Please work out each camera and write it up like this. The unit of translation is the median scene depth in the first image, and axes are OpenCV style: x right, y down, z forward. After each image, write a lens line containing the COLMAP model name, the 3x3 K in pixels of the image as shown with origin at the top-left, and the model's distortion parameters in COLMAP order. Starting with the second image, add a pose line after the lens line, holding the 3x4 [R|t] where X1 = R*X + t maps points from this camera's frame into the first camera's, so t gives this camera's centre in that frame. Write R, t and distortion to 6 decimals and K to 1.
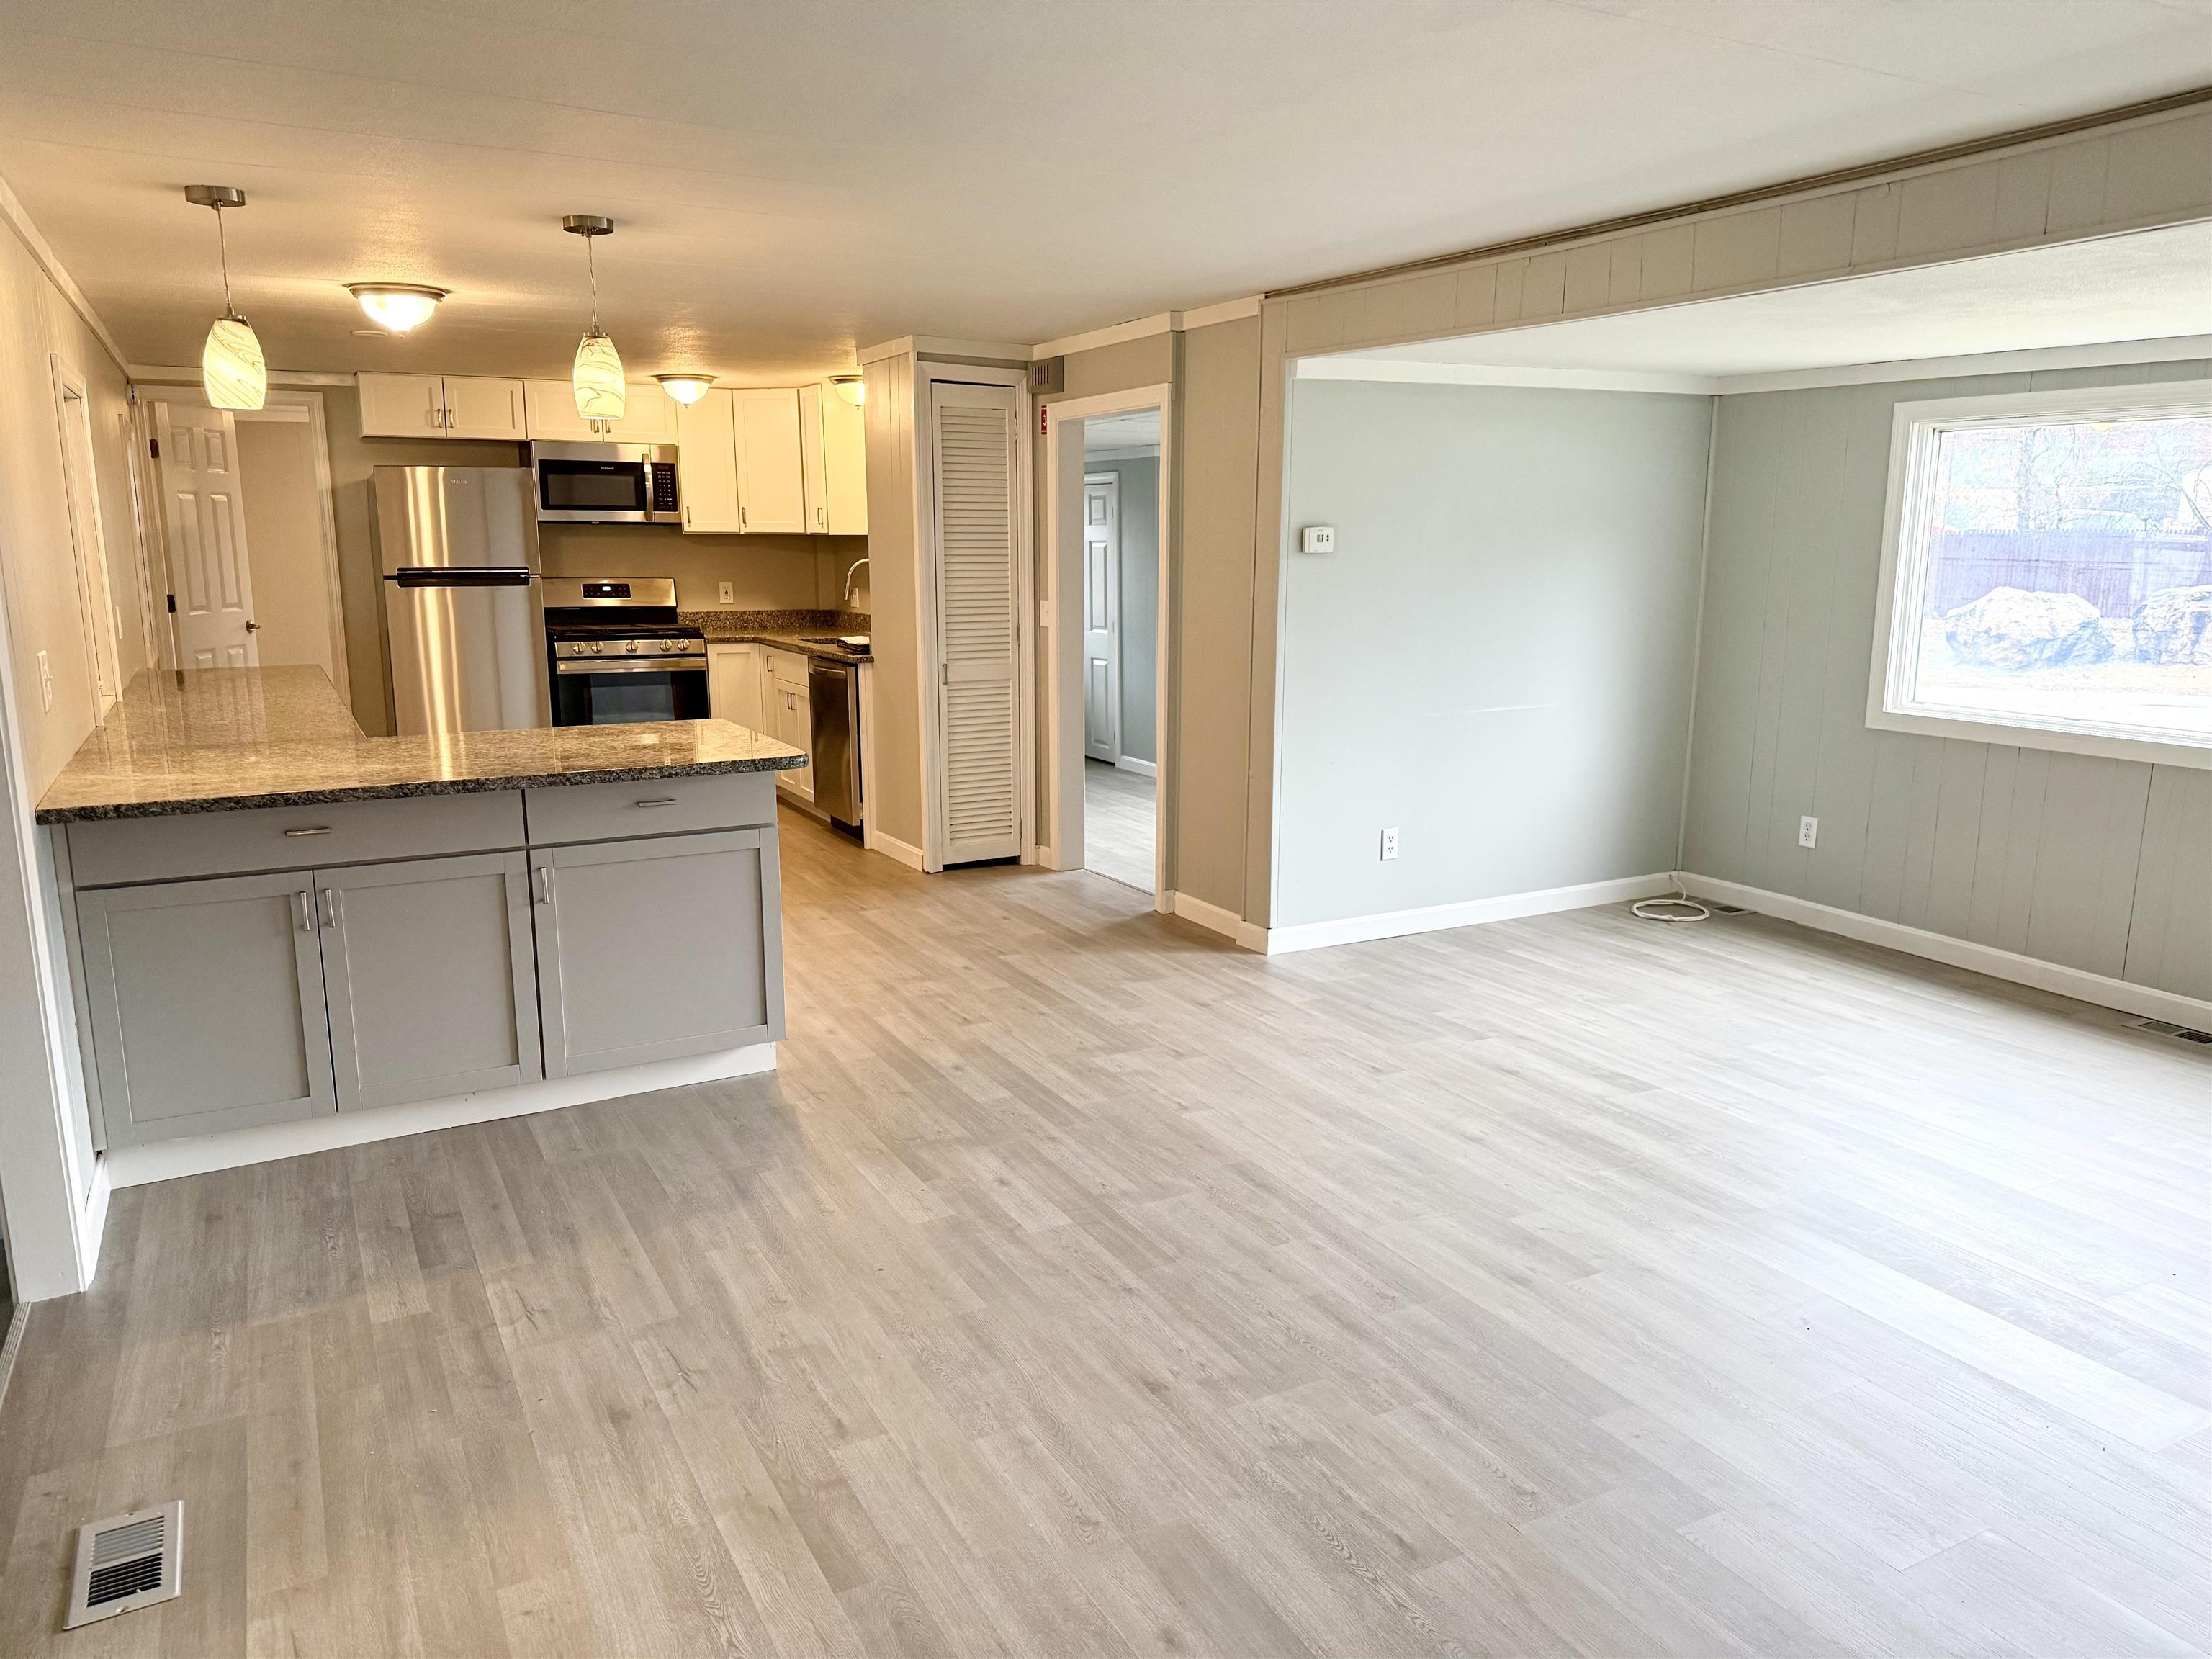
lens RADIAL K [[1556.4, 0, 1108.3], [0, 1556.4, 855.7], [0, 0, 1]] dist [0.063986, -0.081723]
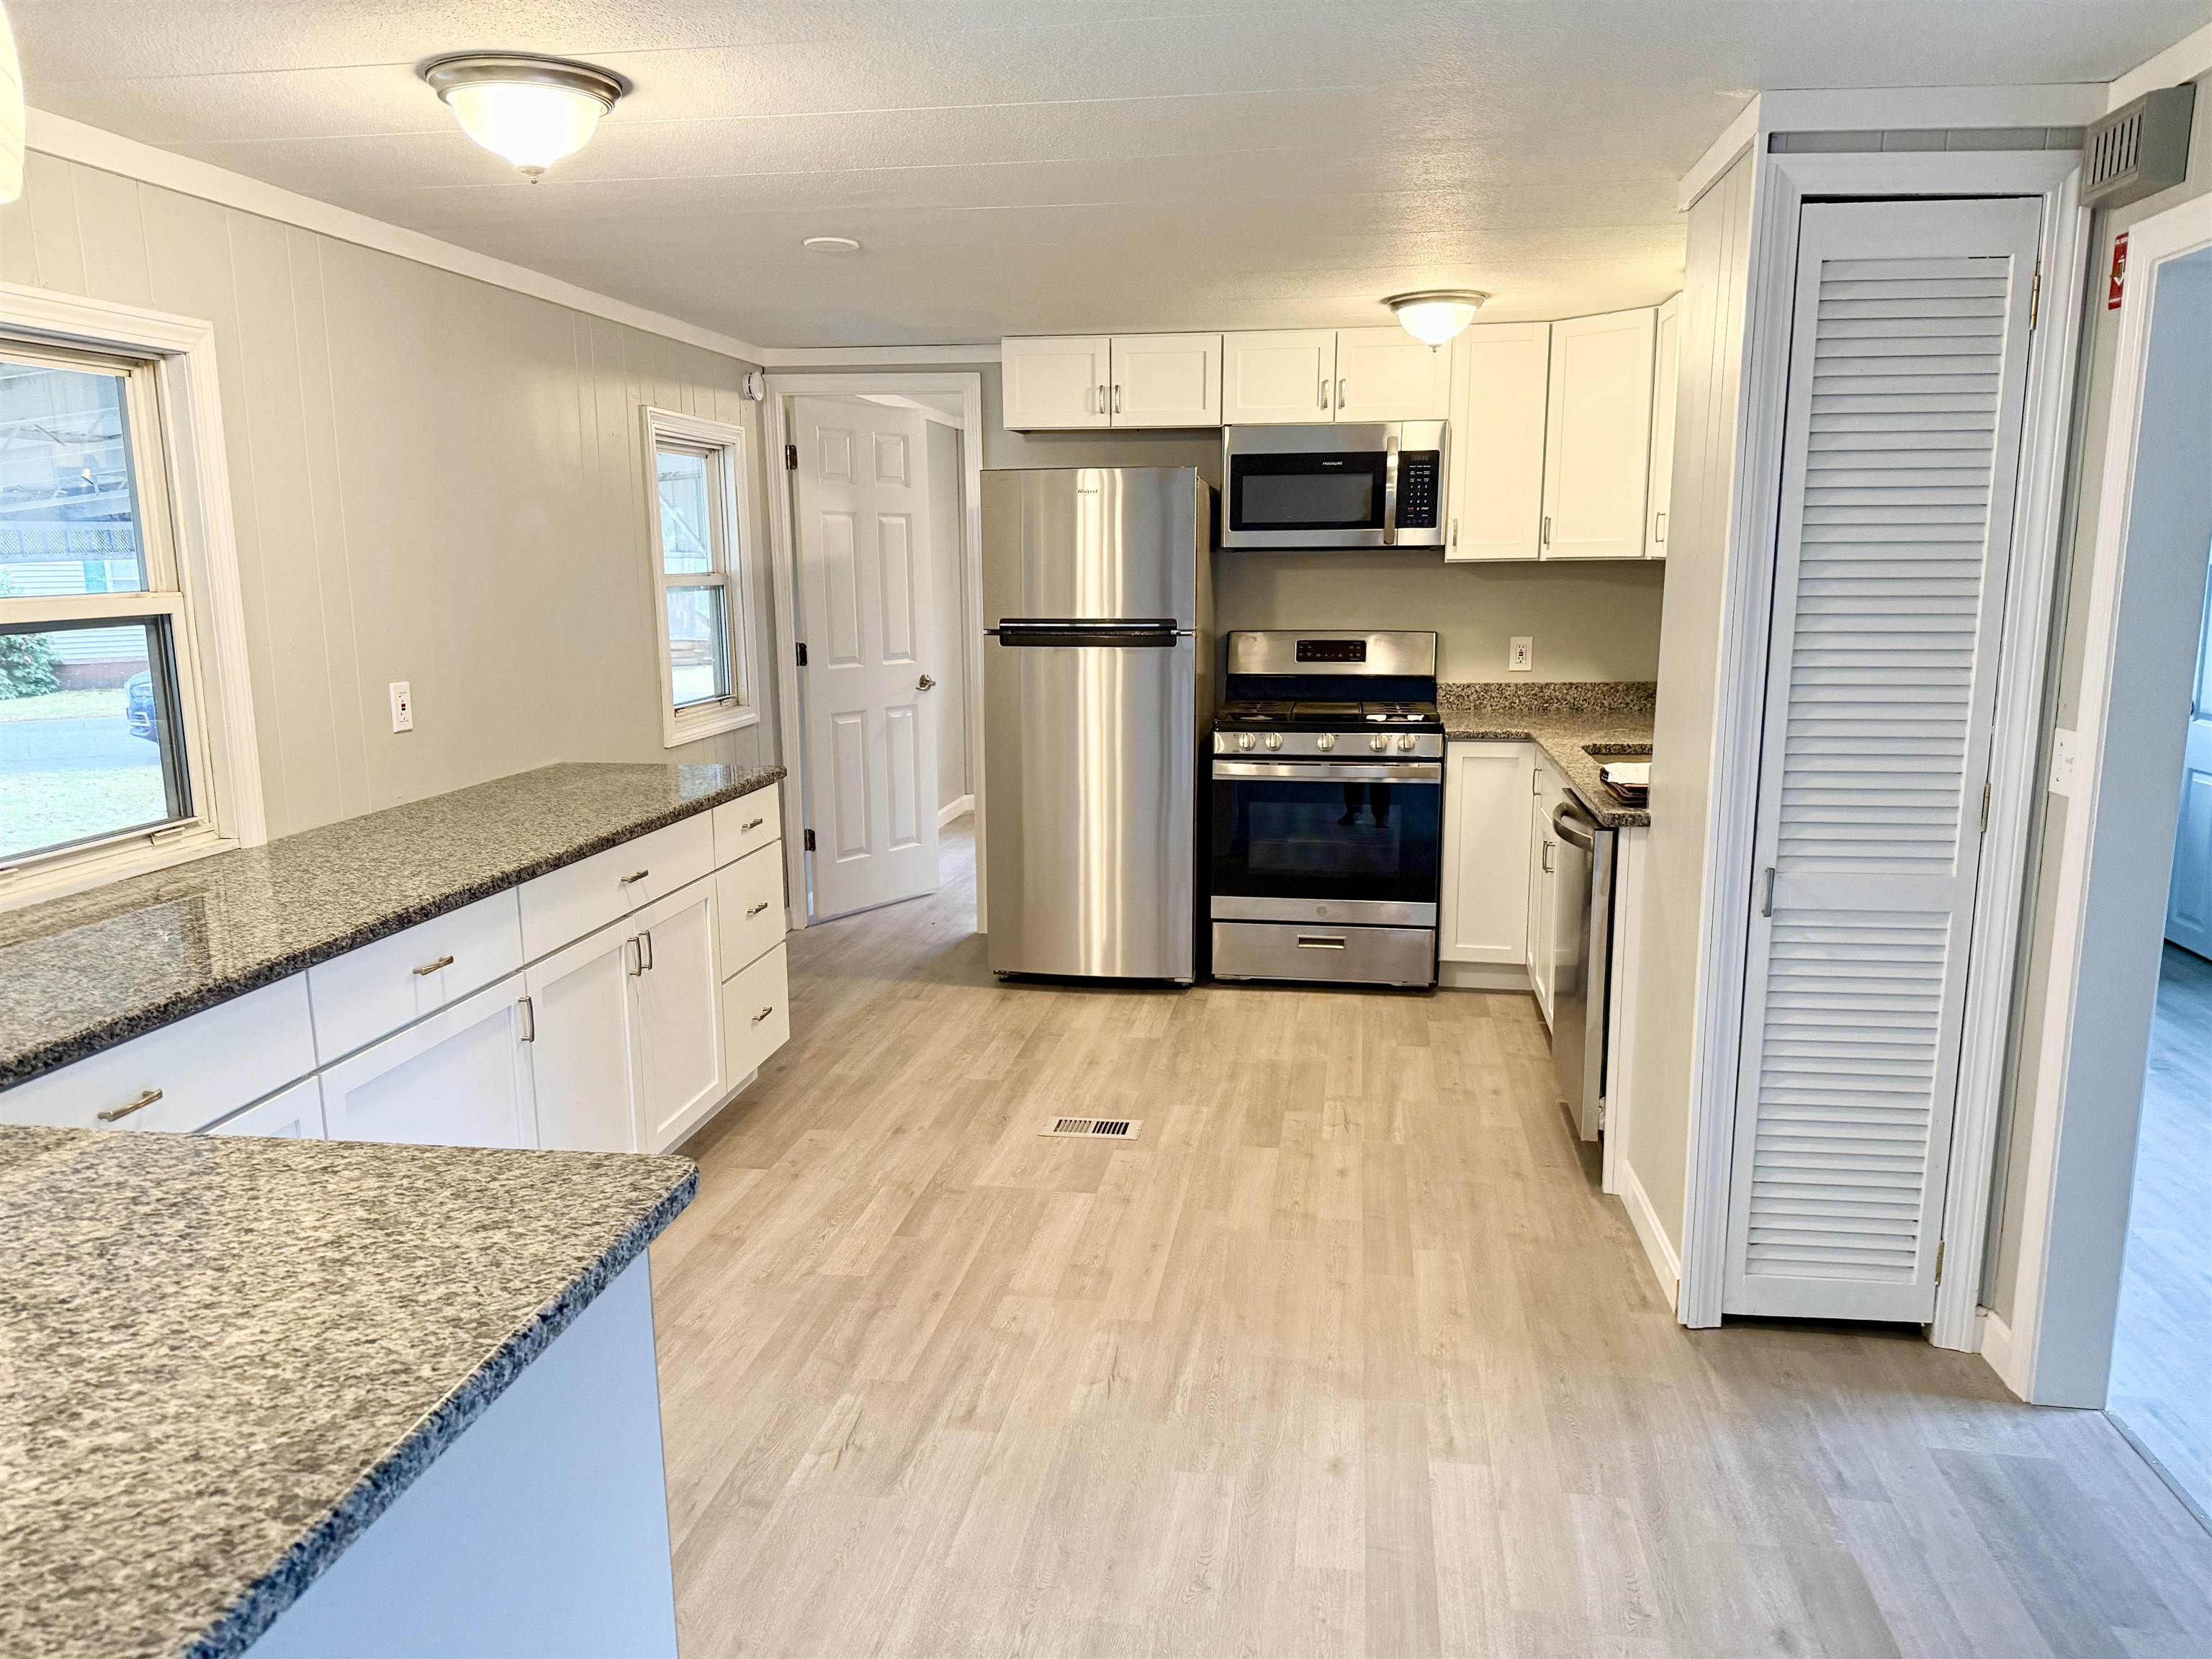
lens RADIAL K [[1556.4, 0, 1112.1], [0, 1556.4, 850.7], [0, 0, 1]] dist [0.063986, -0.081723]
pose [[0.799573, 0.107967, -0.590785, 0.004692], [-0.115543, 0.992986, 0.025093, -0.116109], [0.589350, 0.048197, 0.806439, 0.537283]]
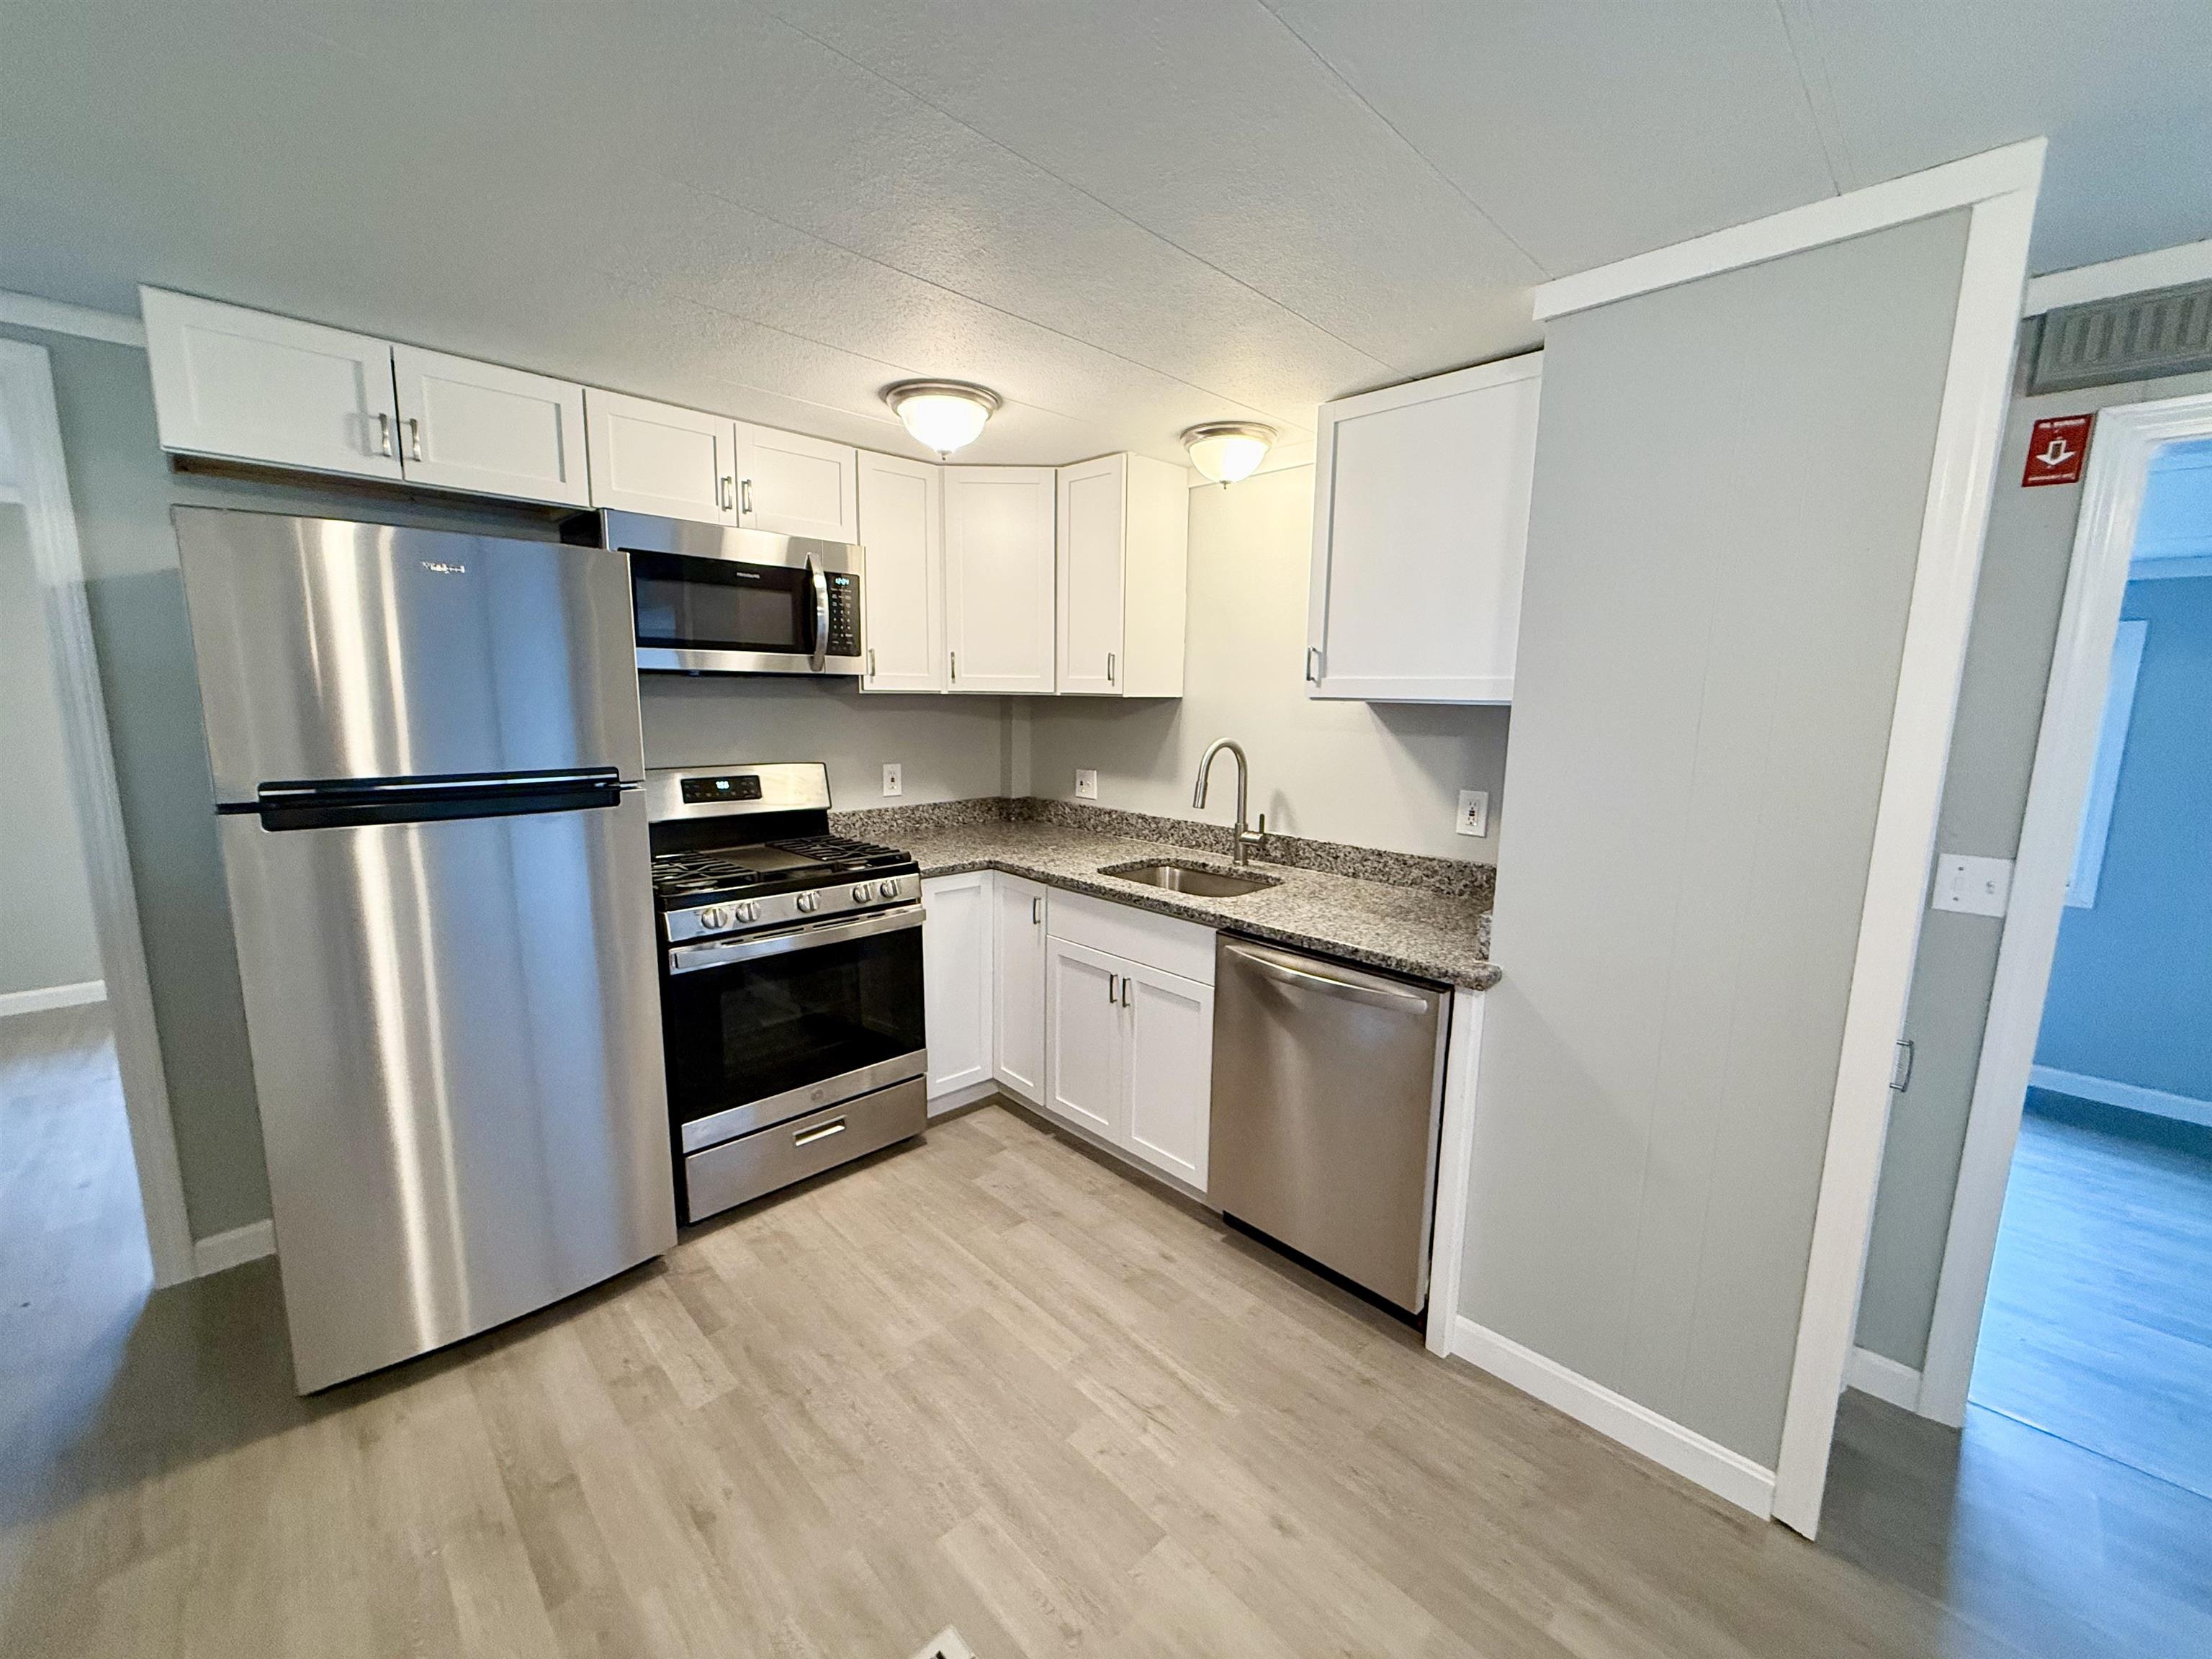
lens RADIAL K [[885.4, 0, 1109.4], [0, 885.4, 832.3], [0, 0, 1]] dist [0.002052, 0.000967]
pose [[0.960332, -0.029166, 0.277331, -0.350507], [0.040580, 0.998545, -0.035507, -0.173029], [-0.275892, 0.045353, 0.960118, 0.823872]]
